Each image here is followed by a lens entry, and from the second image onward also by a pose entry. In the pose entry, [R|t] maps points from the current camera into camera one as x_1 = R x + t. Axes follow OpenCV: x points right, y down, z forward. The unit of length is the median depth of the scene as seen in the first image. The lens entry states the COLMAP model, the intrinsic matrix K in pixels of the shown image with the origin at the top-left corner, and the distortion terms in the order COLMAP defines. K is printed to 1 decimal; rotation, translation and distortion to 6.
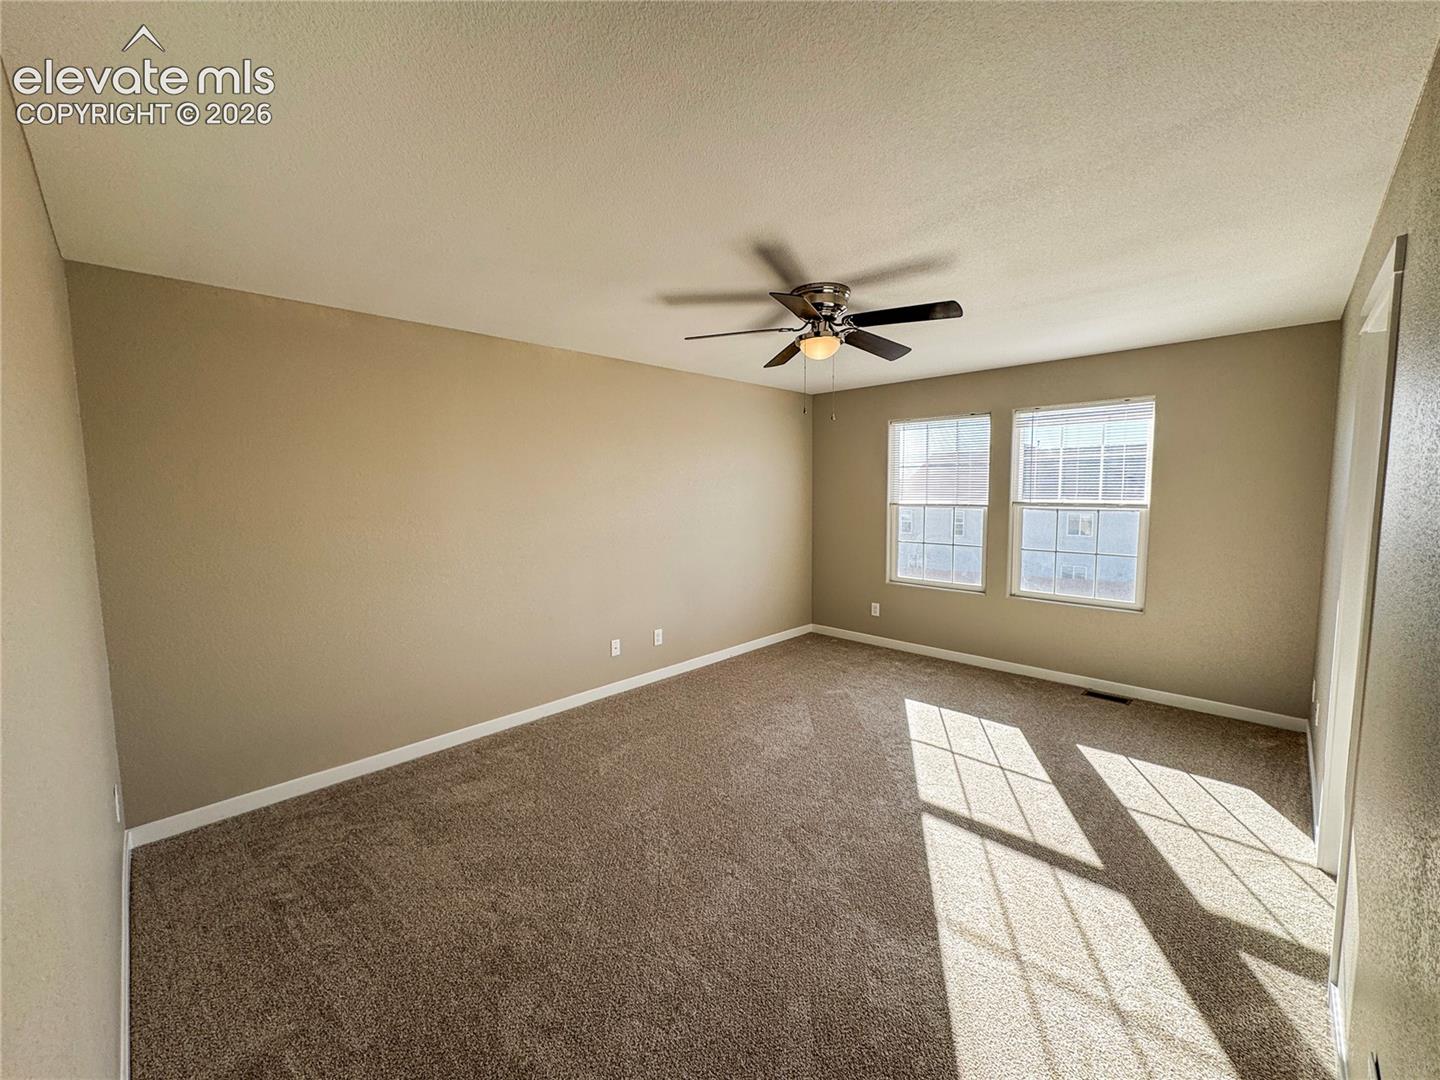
lens RADIAL K [[573.7, 0, 720.0], [0, 573.7, 540.0], [0, 0, 1]] dist [-0.002481, 0.000143]
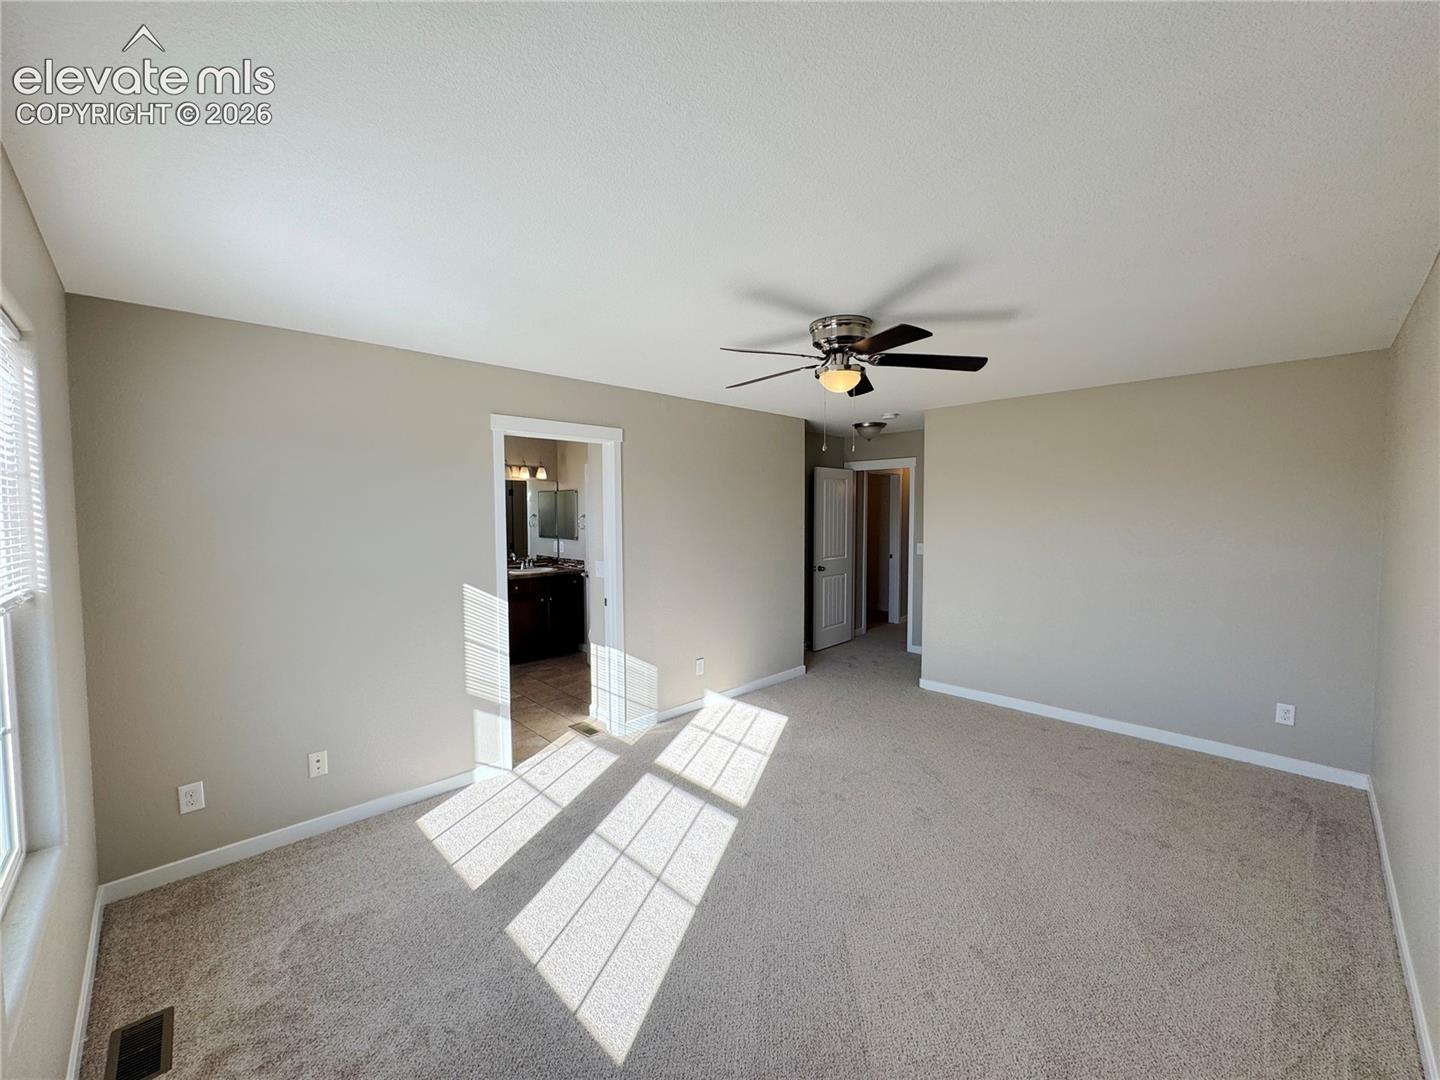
lens RADIAL K [[573.7, 0, 720.0], [0, 573.7, 540.0], [0, 0, 1]] dist [-0.002481, 0.000143]
pose [[-0.999700, 0.014614, 0.019667, 0.311845], [0.017291, 0.989475, 0.143670, -0.180931], [-0.017360, 0.143967, -0.989430, 1.719601]]
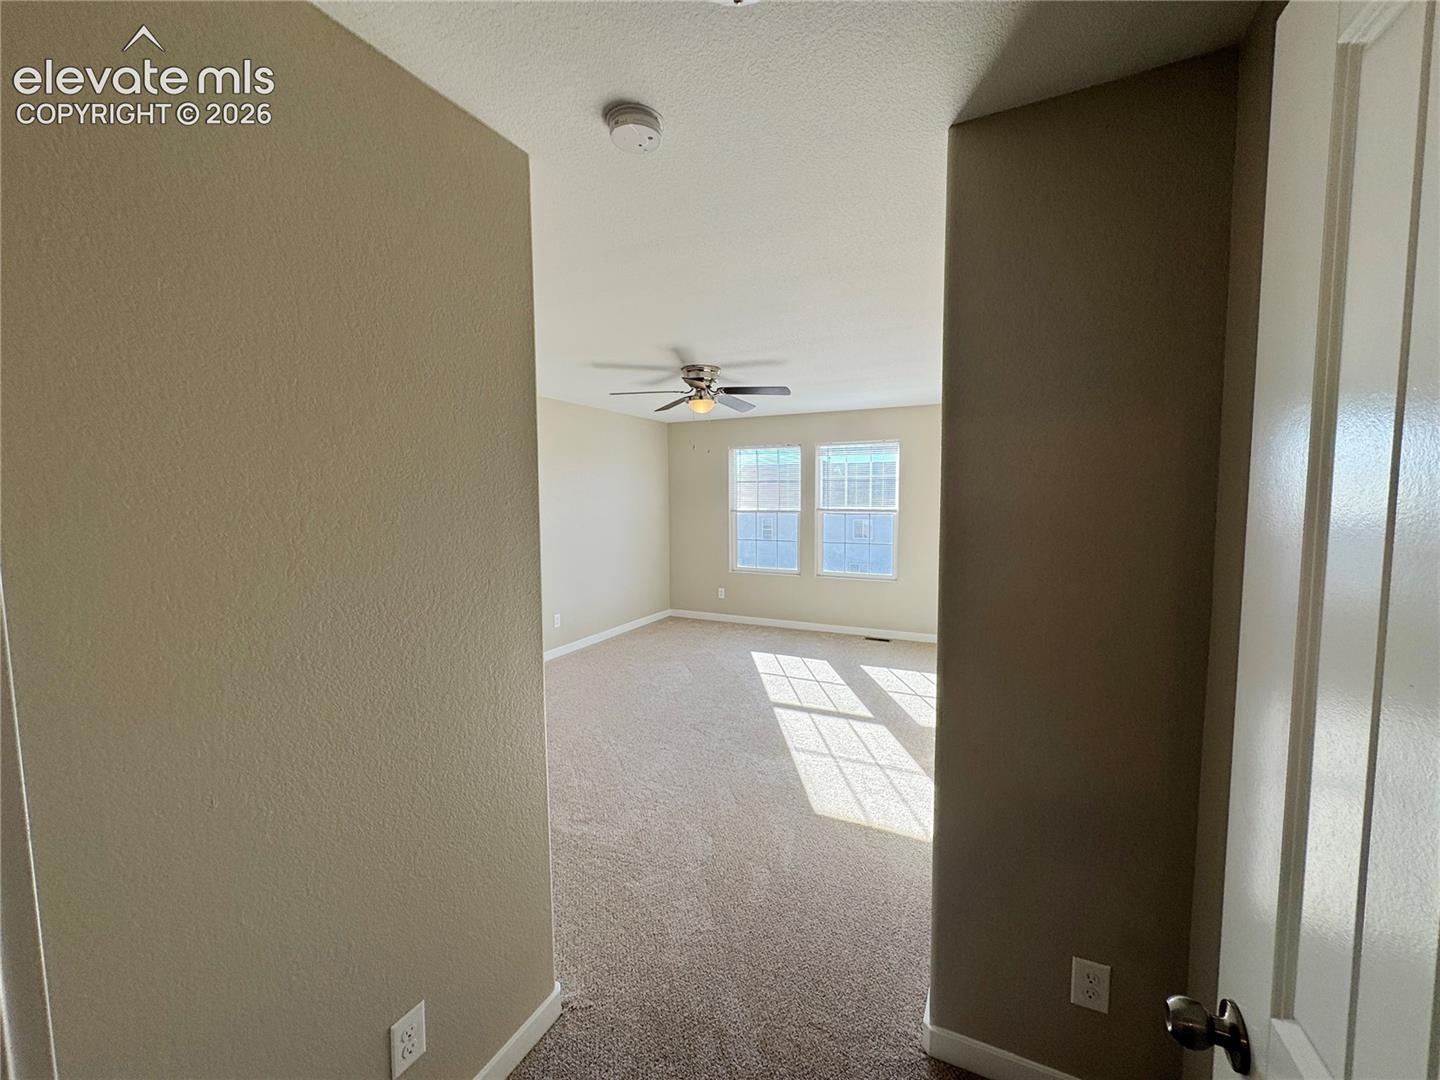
lens RADIAL K [[573.7, 0, 720.0], [0, 573.7, 540.0], [0, 0, 1]] dist [-0.002481, 0.000143]
pose [[0.950733, -0.019972, 0.309368, -0.216870], [0.024845, 0.999621, -0.011822, 0.030342], [-0.309015, 0.018925, 0.950869, -0.375216]]
